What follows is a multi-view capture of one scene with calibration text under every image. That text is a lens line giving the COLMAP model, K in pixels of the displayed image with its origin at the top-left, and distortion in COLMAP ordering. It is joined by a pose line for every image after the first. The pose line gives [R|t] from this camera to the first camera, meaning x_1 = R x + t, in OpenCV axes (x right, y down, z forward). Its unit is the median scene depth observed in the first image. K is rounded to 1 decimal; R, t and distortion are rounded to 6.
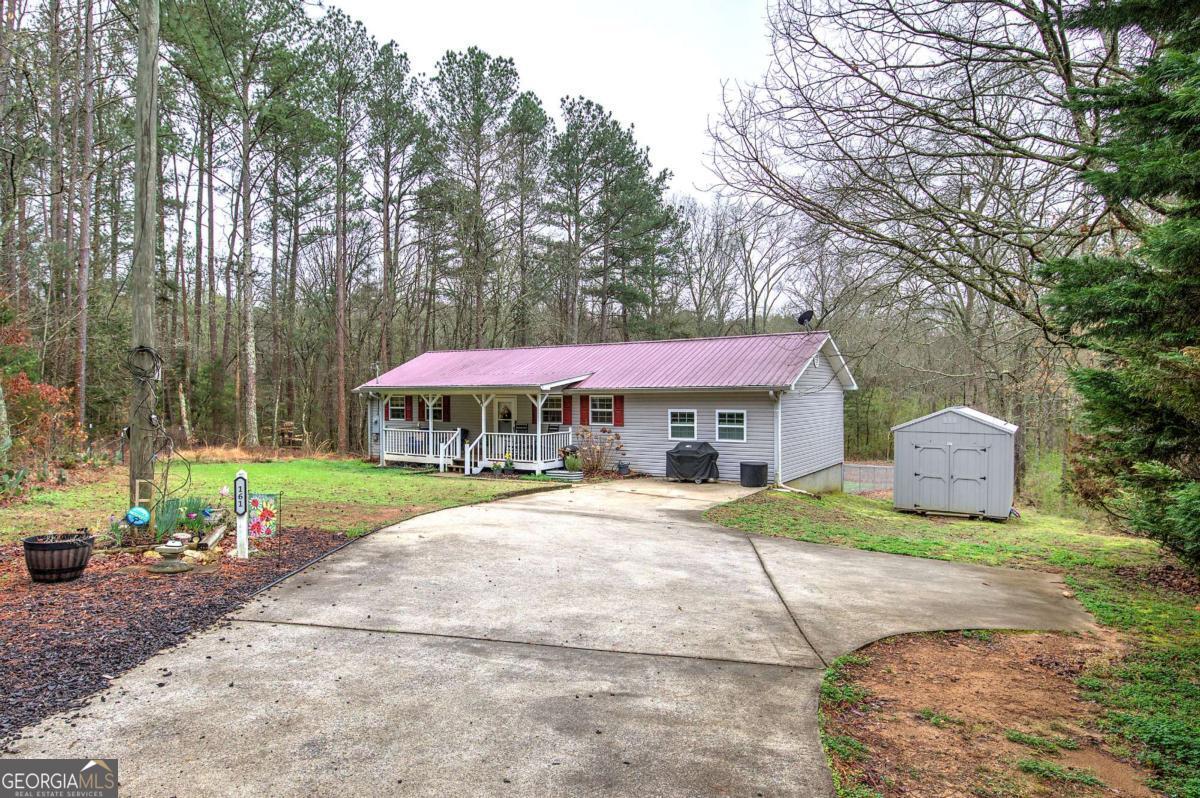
lens RADIAL K [[734.0, 0, 600.0], [0, 734.0, 399.0], [0, 0, 1]] dist [0.001240, 0.000080]
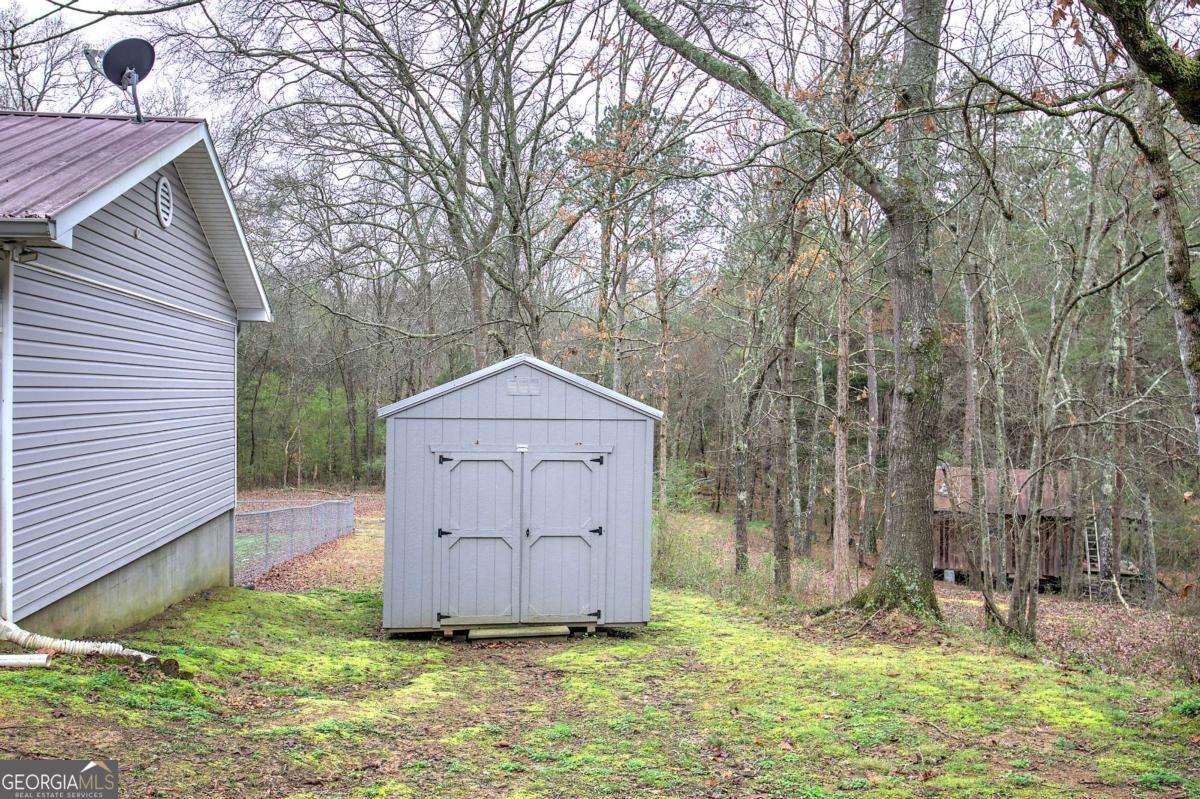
lens RADIAL K [[1040.7, 0, 600.0], [0, 1040.7, 399.5], [0, 0, 1]] dist [-0.004287, -0.005528]
pose [[0.779434, 0.003021, 0.626477, 0.163864], [-0.004577, 0.999989, 0.000873, 0.034845], [-0.626468, -0.003548, 0.779439, 0.543912]]
